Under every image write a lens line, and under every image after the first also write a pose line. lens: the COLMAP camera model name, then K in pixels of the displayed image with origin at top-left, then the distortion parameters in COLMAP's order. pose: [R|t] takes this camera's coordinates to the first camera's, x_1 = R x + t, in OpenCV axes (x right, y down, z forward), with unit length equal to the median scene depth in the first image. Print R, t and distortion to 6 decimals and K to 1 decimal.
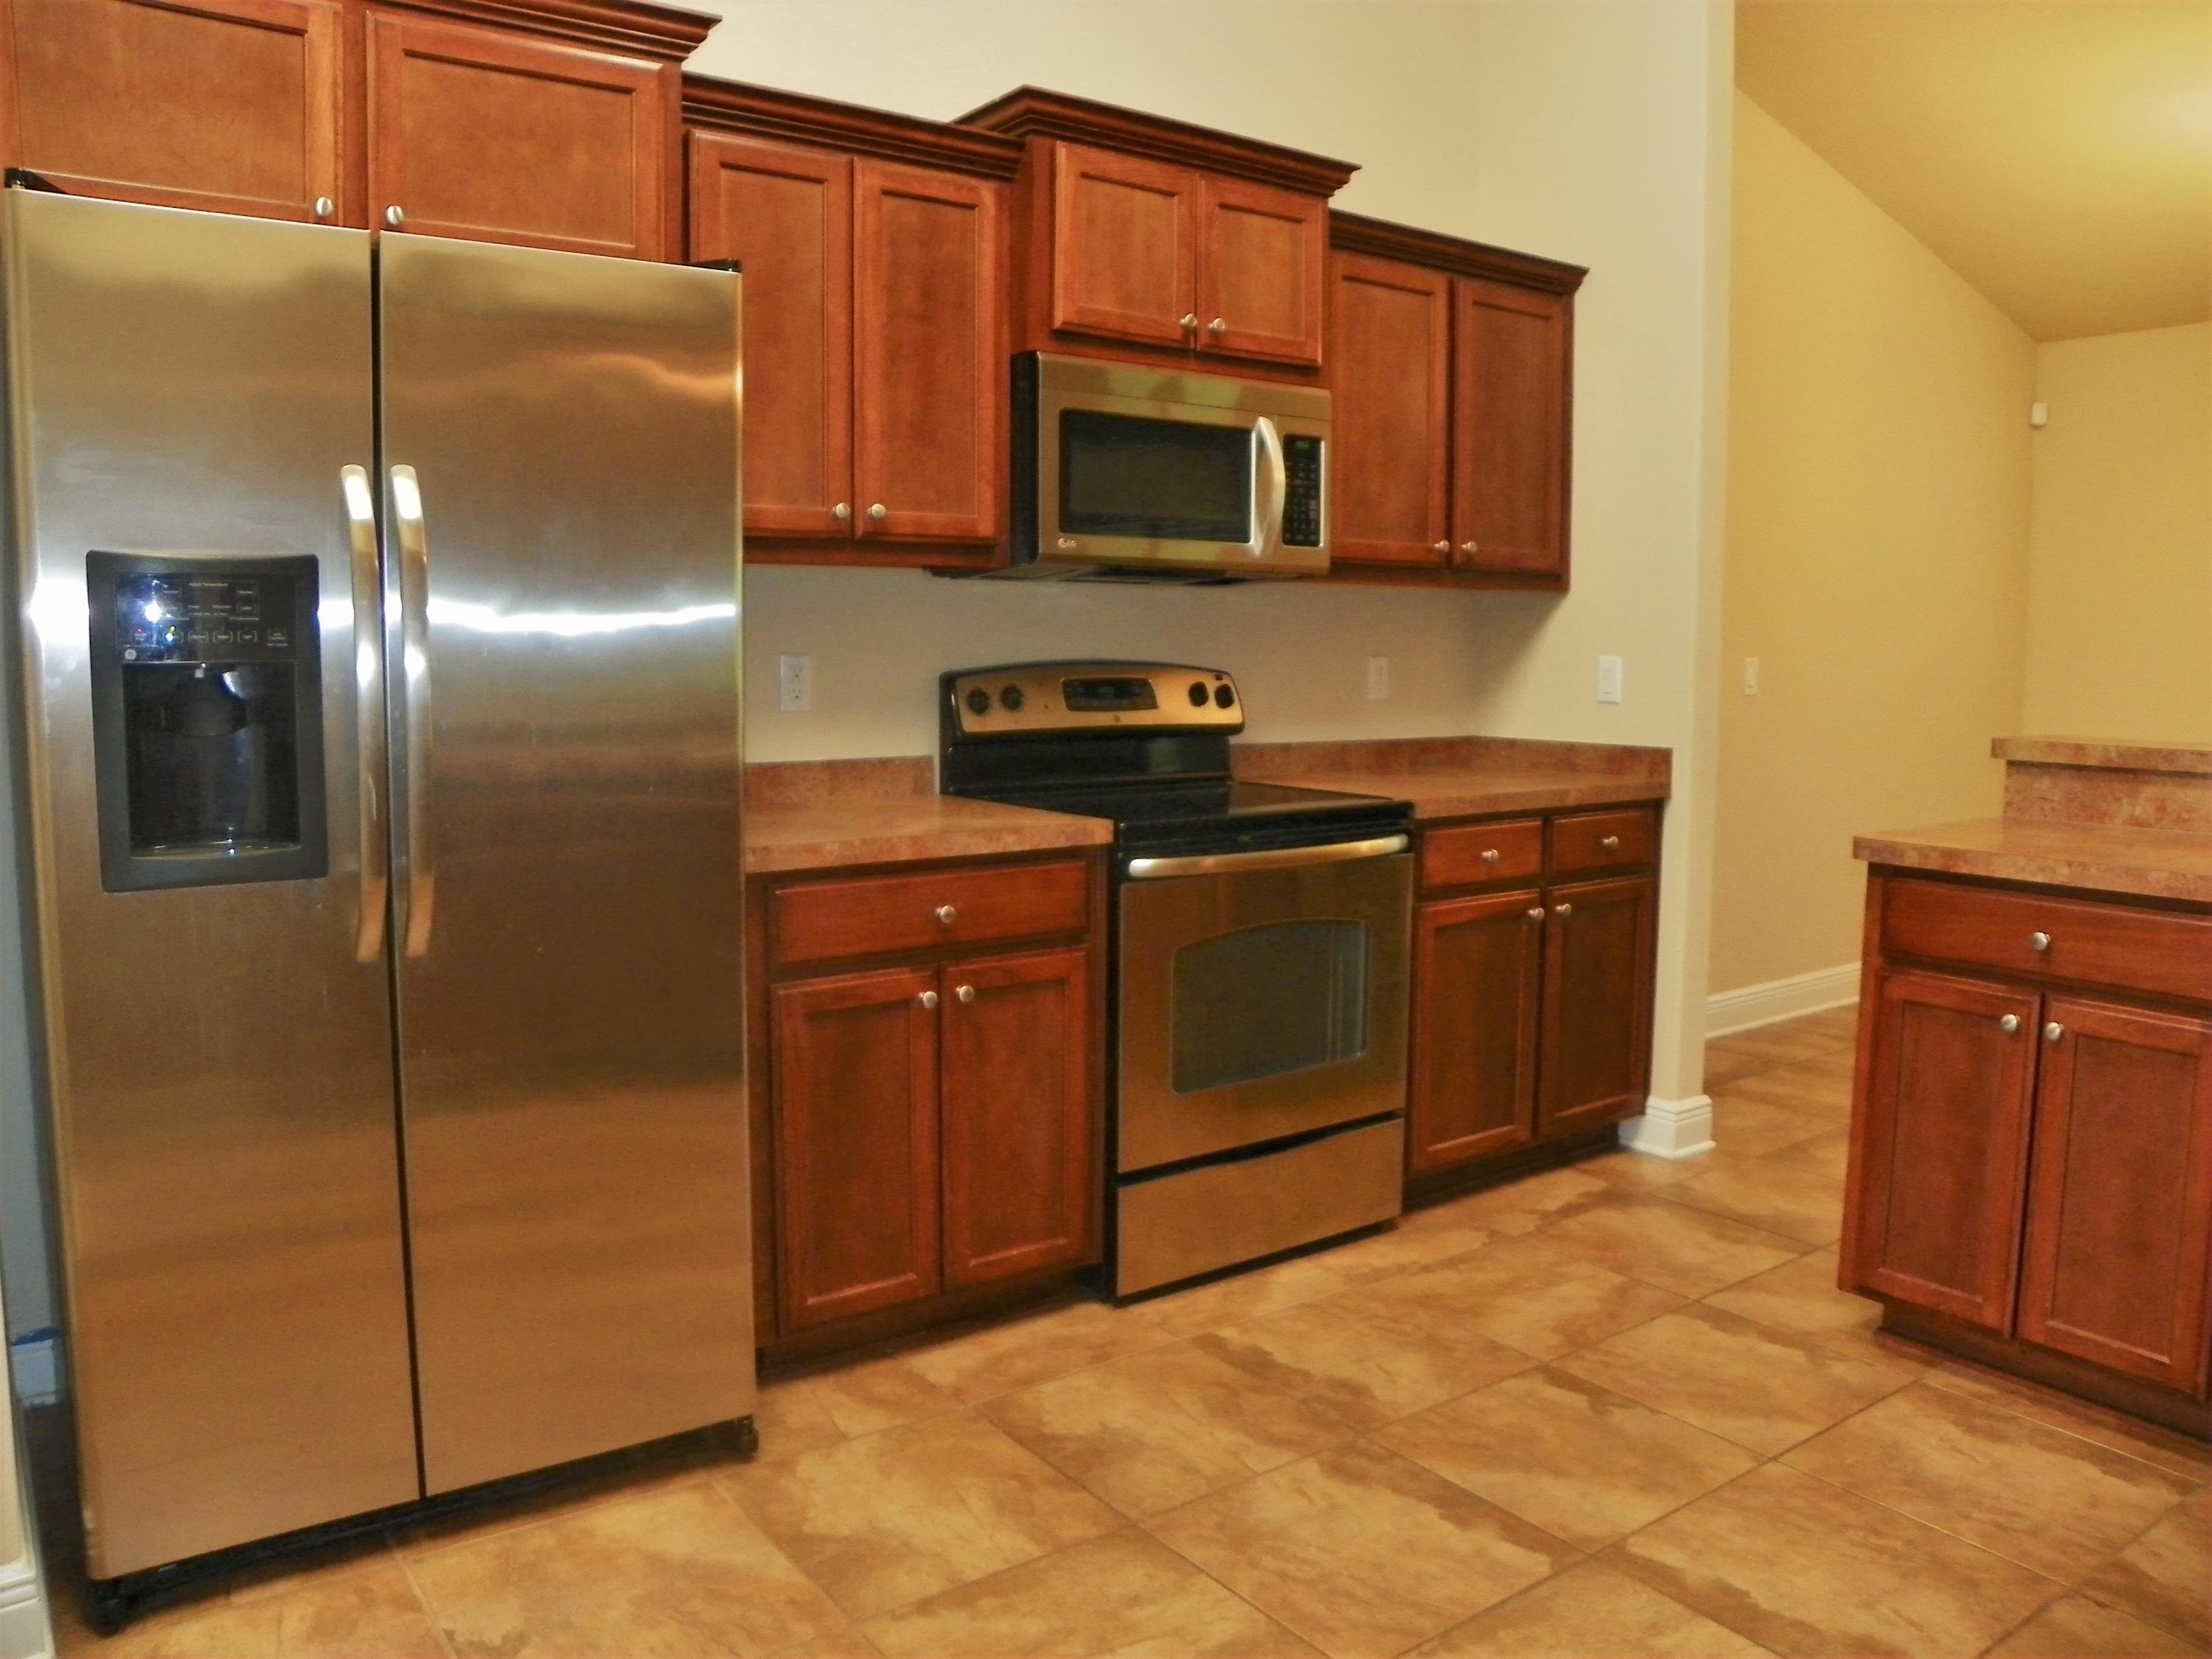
lens RADIAL K [[1680.7, 0, 1089.5], [0, 1680.7, 826.8], [0, 0, 1]] dist [-0.149768, 0.082592]
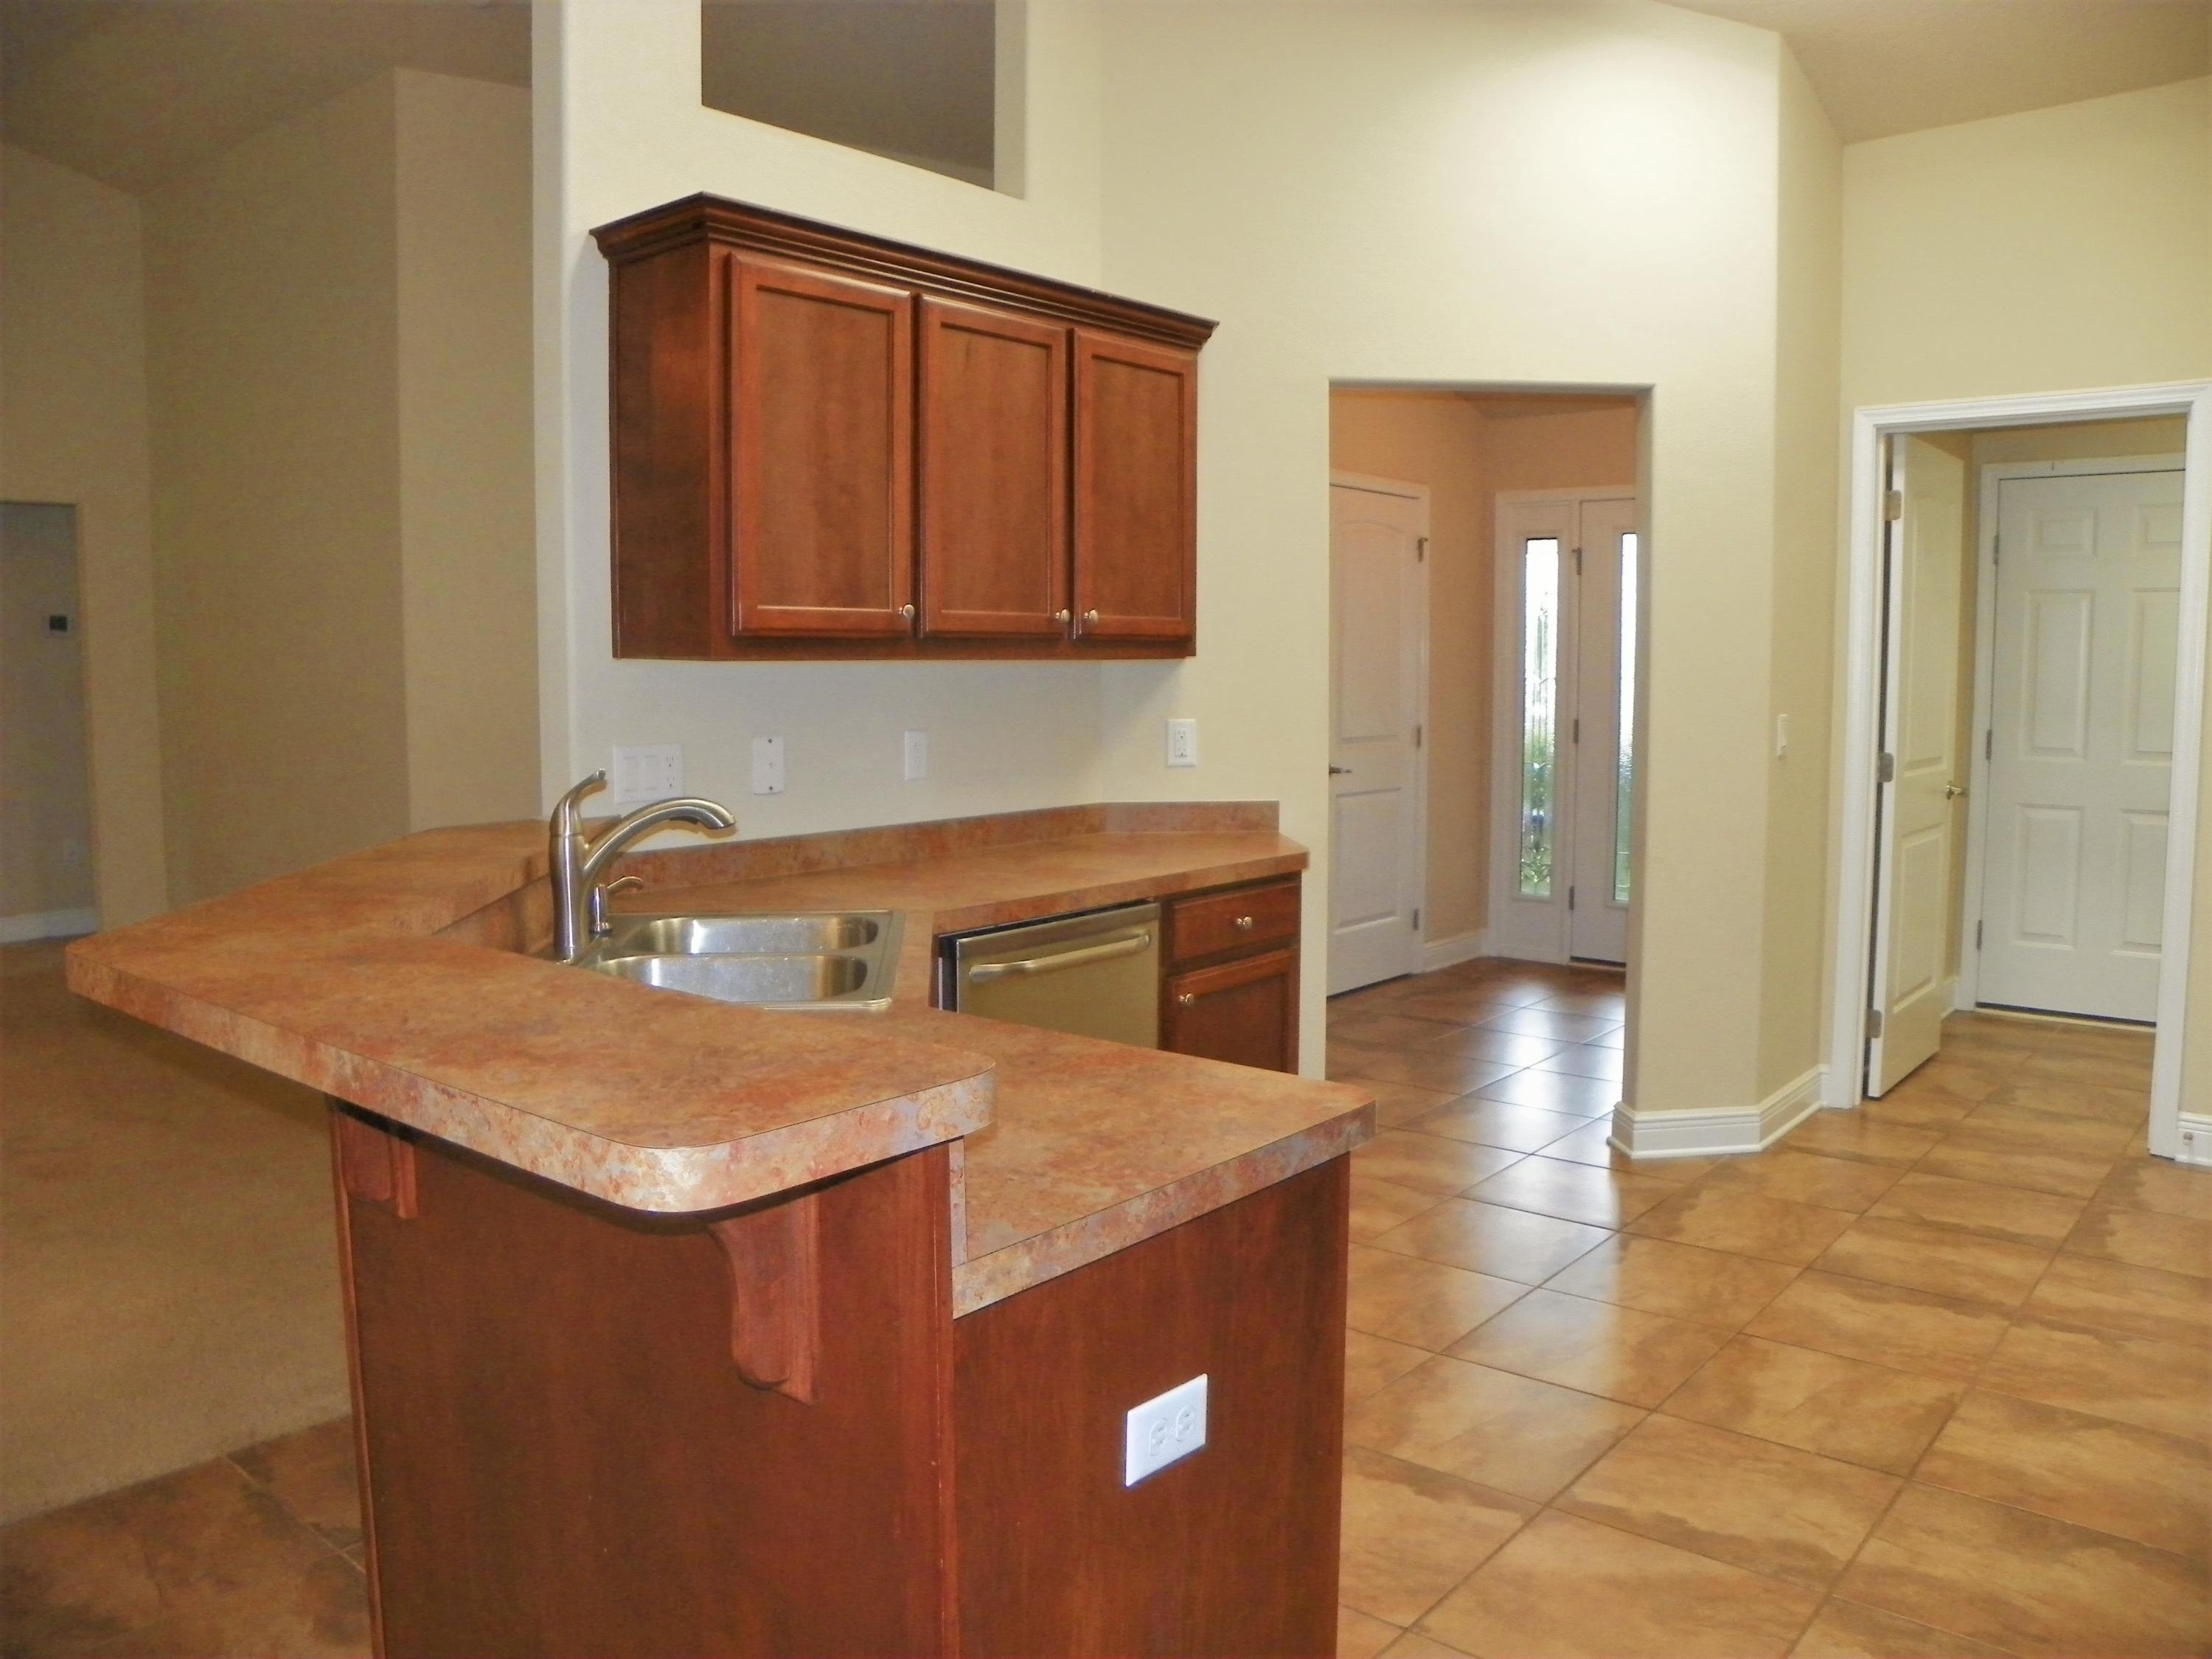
lens RADIAL K [[1680.7, 0, 1047.9], [0, 1680.7, 826.0], [0, 0, 1]] dist [-0.149768, 0.082592]
pose [[-0.976291, 0.019519, -0.215580, 0.683114], [-0.024335, 0.979716, 0.198909, -0.196608], [0.215089, 0.199440, -0.956013, 1.465690]]
